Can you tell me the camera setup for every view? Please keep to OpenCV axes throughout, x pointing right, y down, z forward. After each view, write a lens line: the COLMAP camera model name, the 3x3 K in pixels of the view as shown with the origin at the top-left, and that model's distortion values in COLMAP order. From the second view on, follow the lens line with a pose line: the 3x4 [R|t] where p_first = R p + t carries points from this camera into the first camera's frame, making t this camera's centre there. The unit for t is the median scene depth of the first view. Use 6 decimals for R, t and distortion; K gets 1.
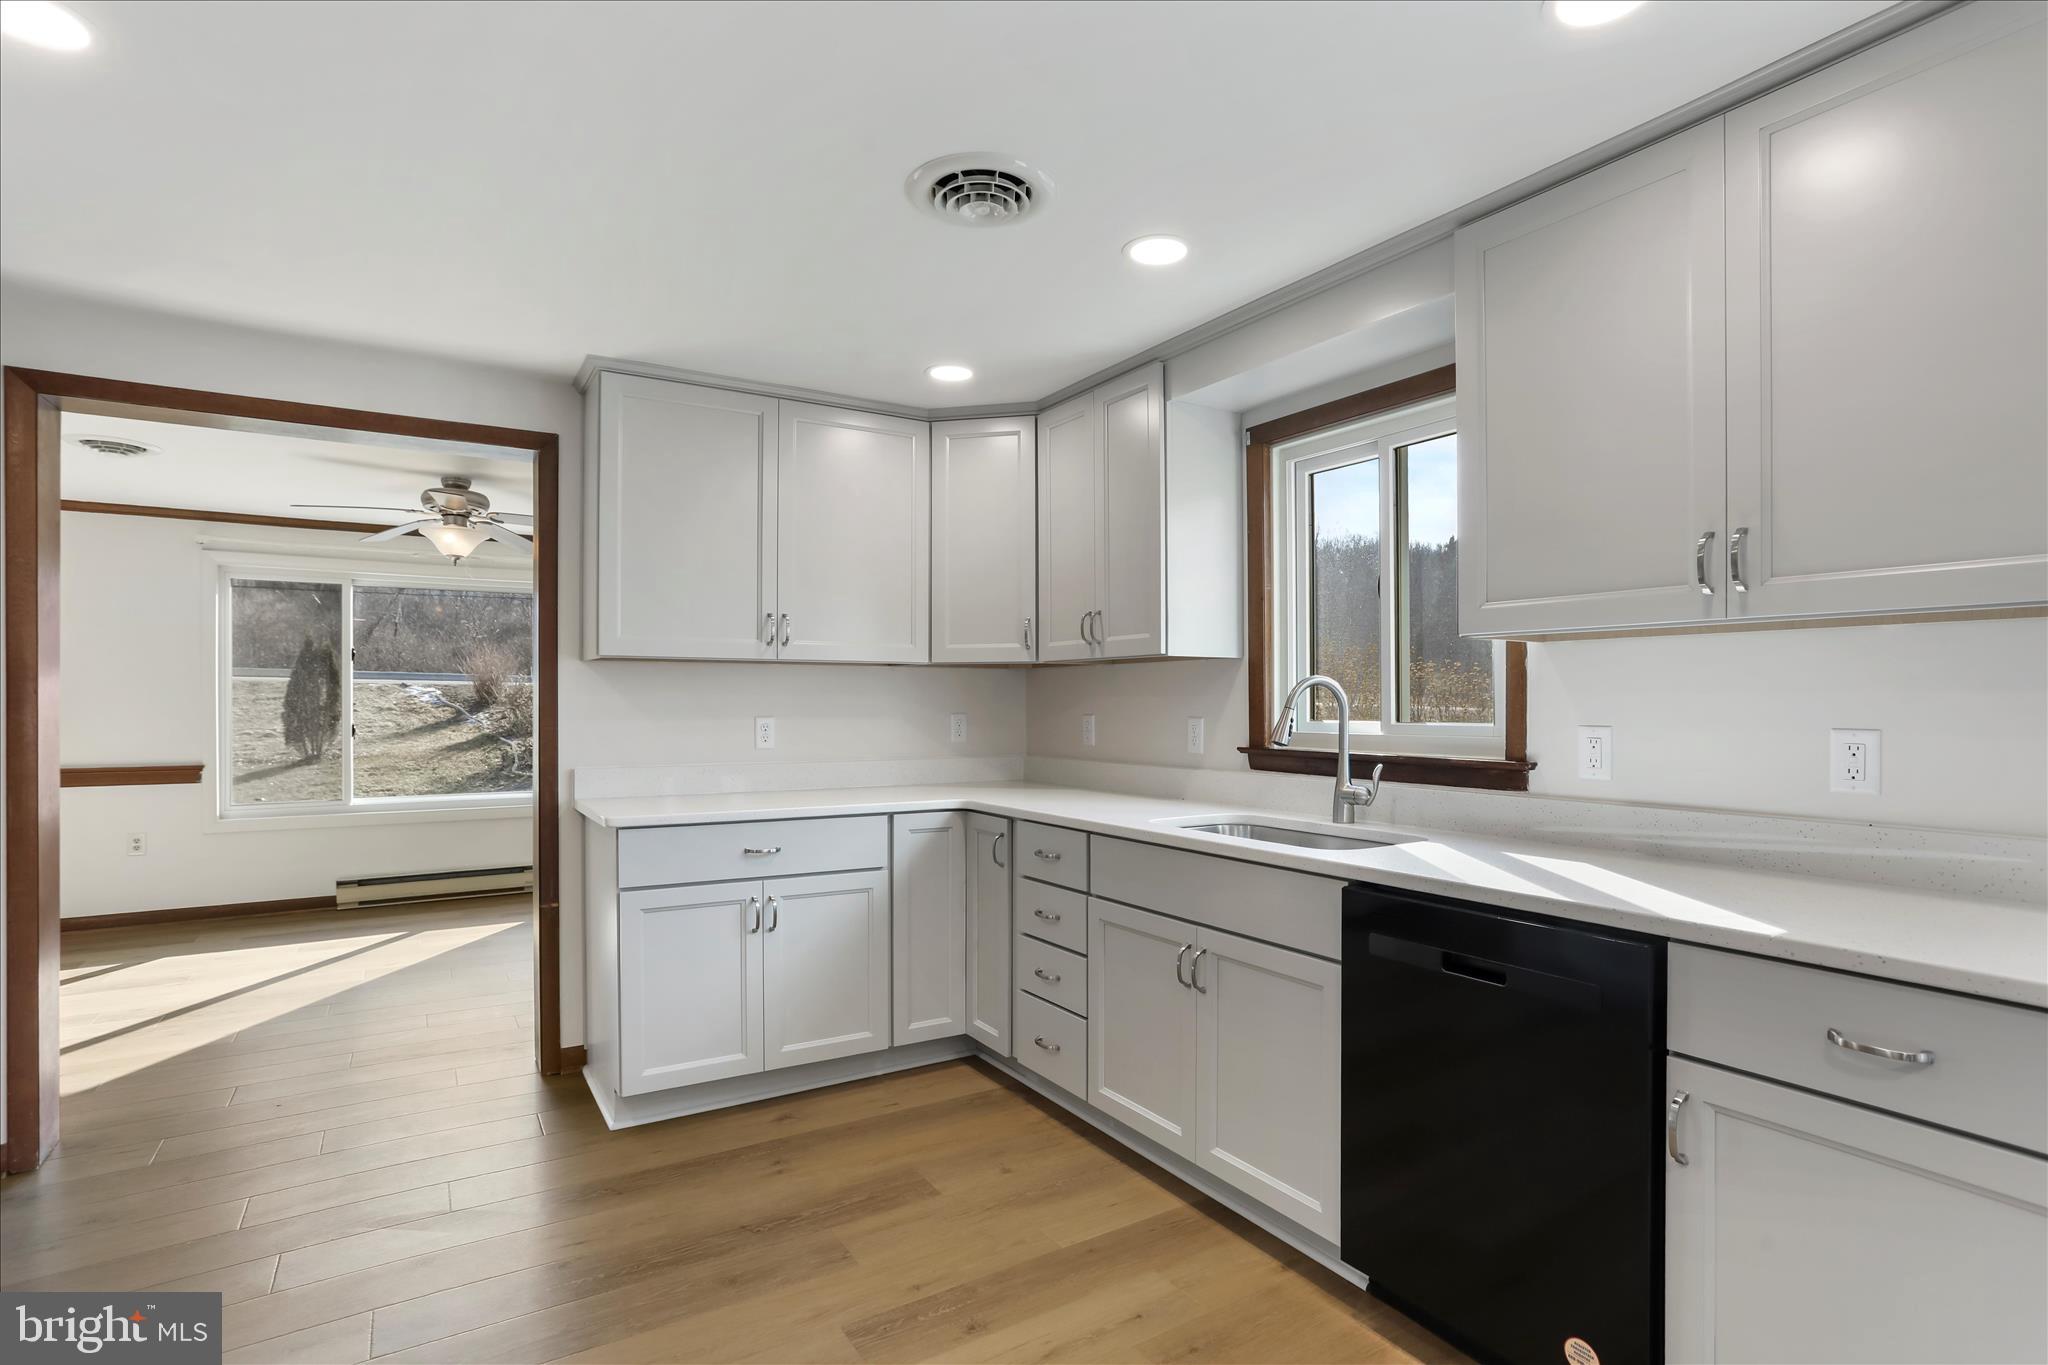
lens RADIAL K [[1014.3, 0, 1023.1], [0, 1014.3, 697.2], [0, 0, 1]] dist [-0.003652, 0.001456]
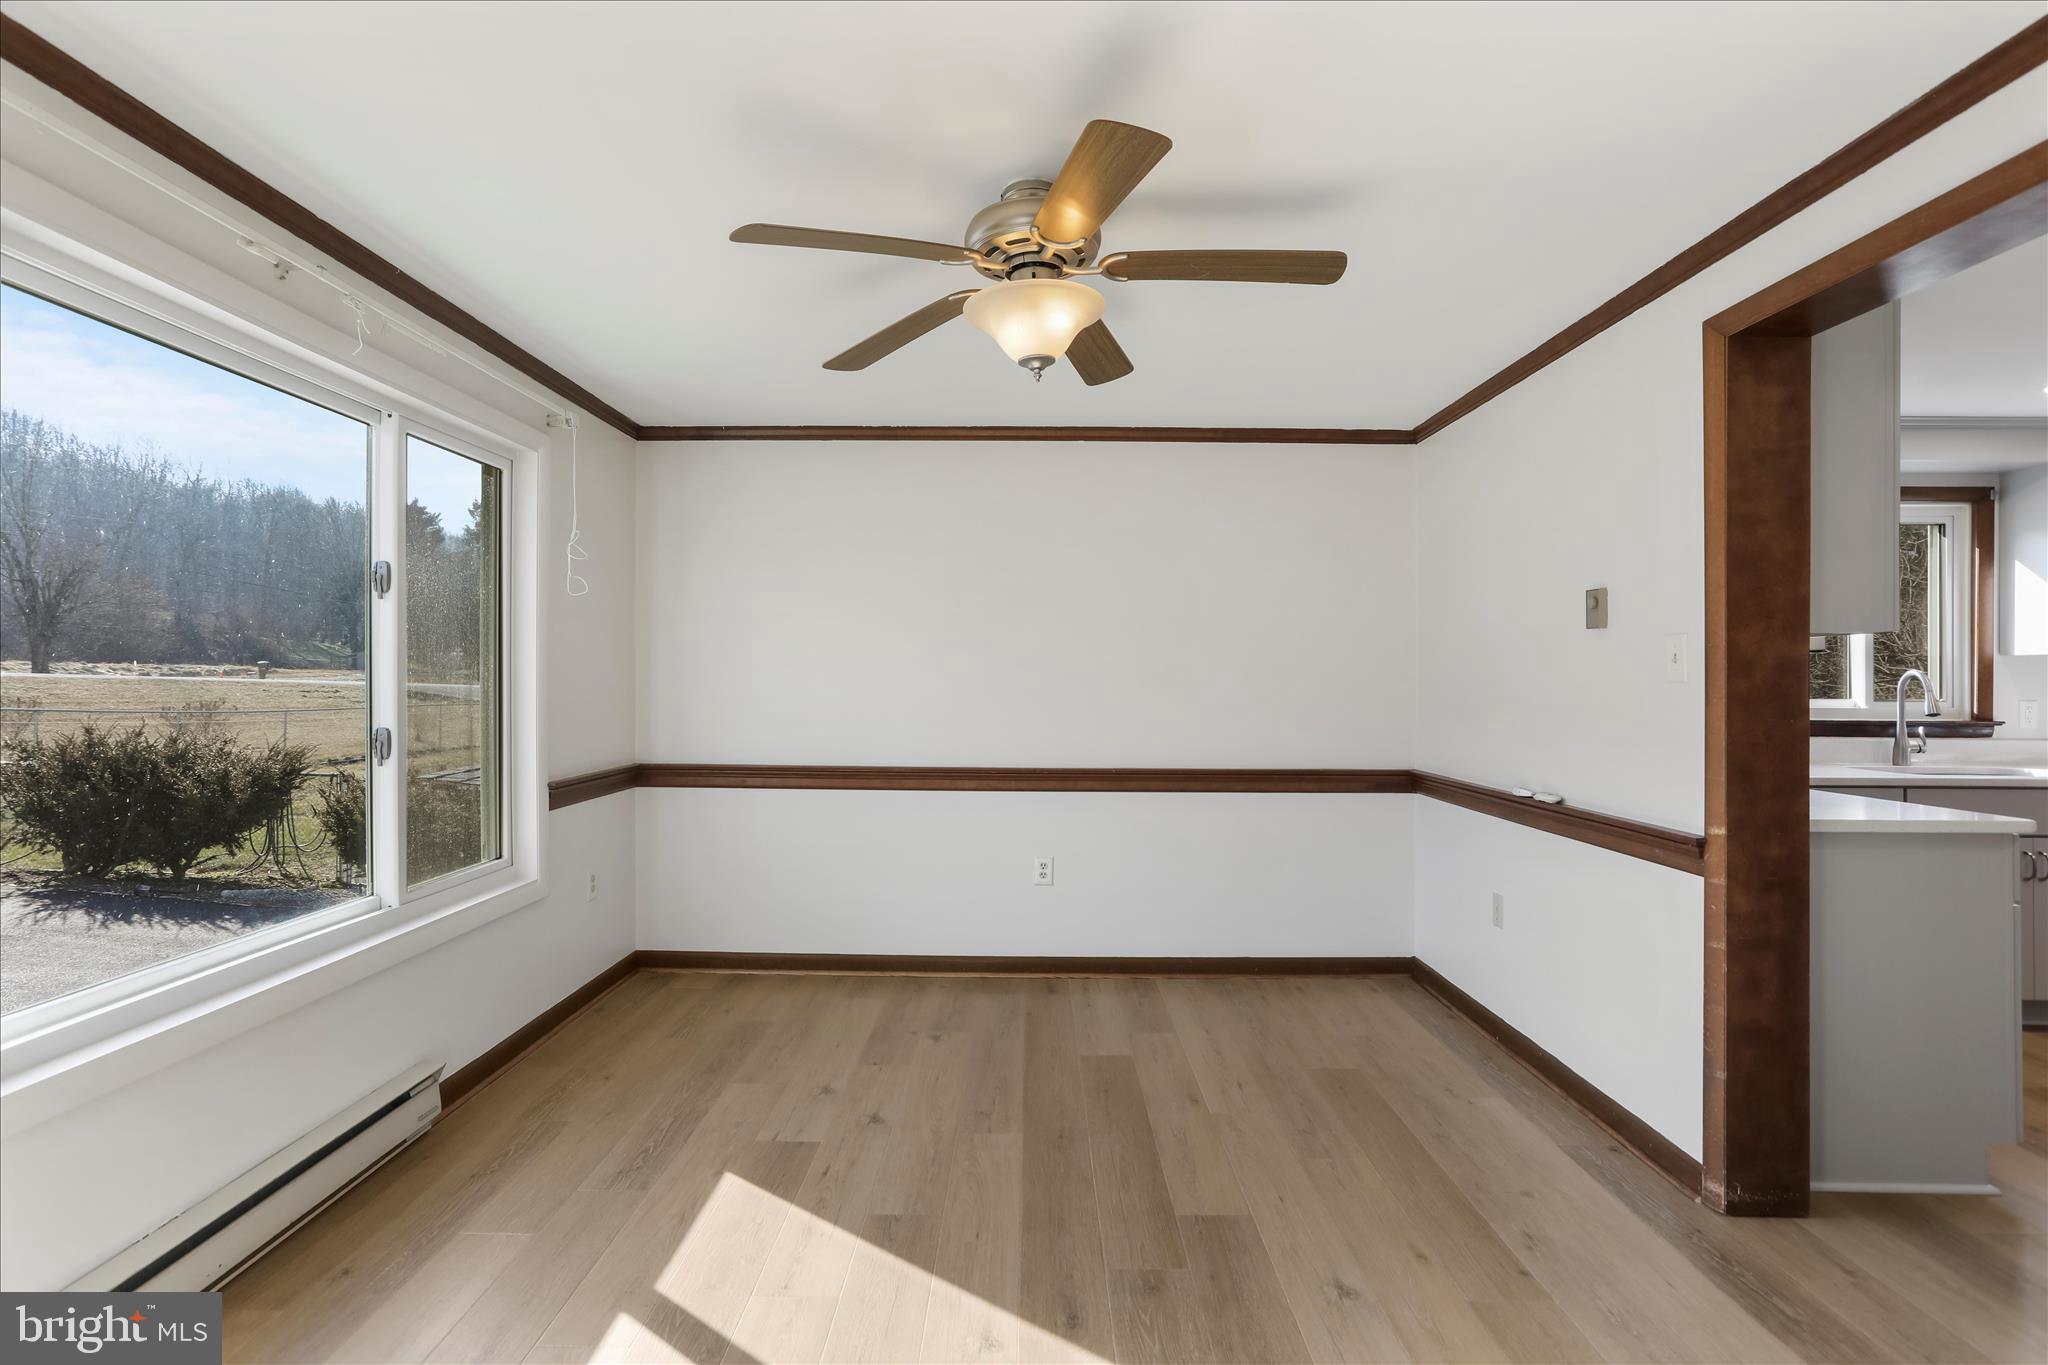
lens RADIAL K [[1014.3, 0, 1019.4], [0, 1014.3, 668.6], [0, 0, 1]] dist [-0.003652, 0.001456]
pose [[0.537592, 0.009753, 0.843149, -1.745843], [-0.003471, 0.999950, -0.009353, -0.005420], [-0.843198, 0.002101, 0.537599, 1.340789]]
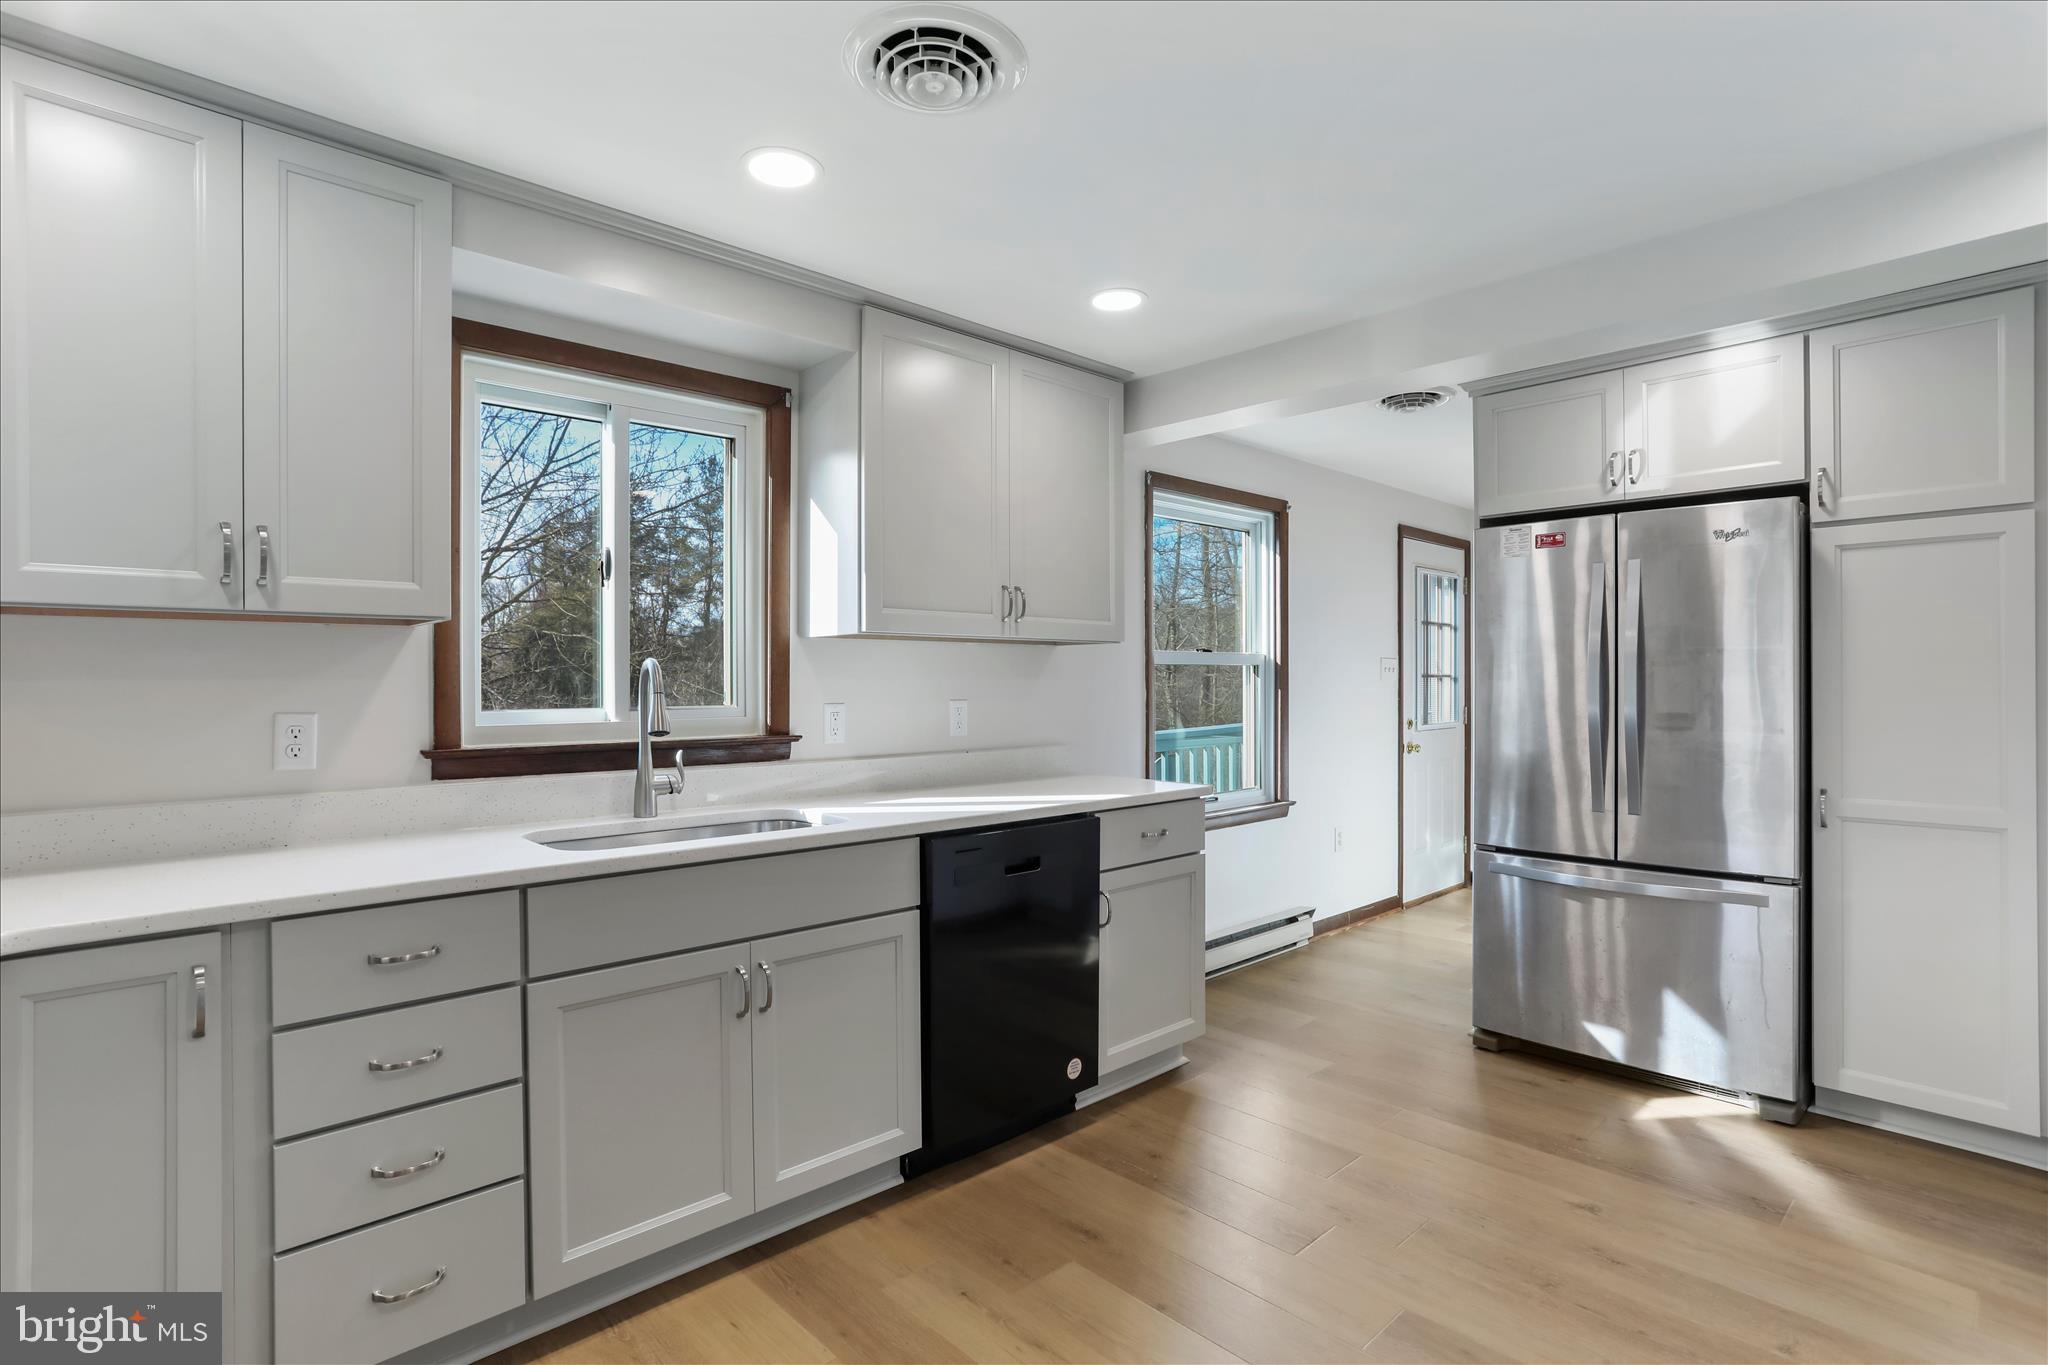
lens RADIAL K [[1014.3, 0, 1028.5], [0, 1014.3, 676.0], [0, 0, 1]] dist [-0.003652, 0.001456]
pose [[-0.190152, 0.006260, 0.981735, -0.678216], [0.000543, 0.999980, -0.006271, 0.000775], [-0.981755, -0.000660, -0.190151, 0.856443]]
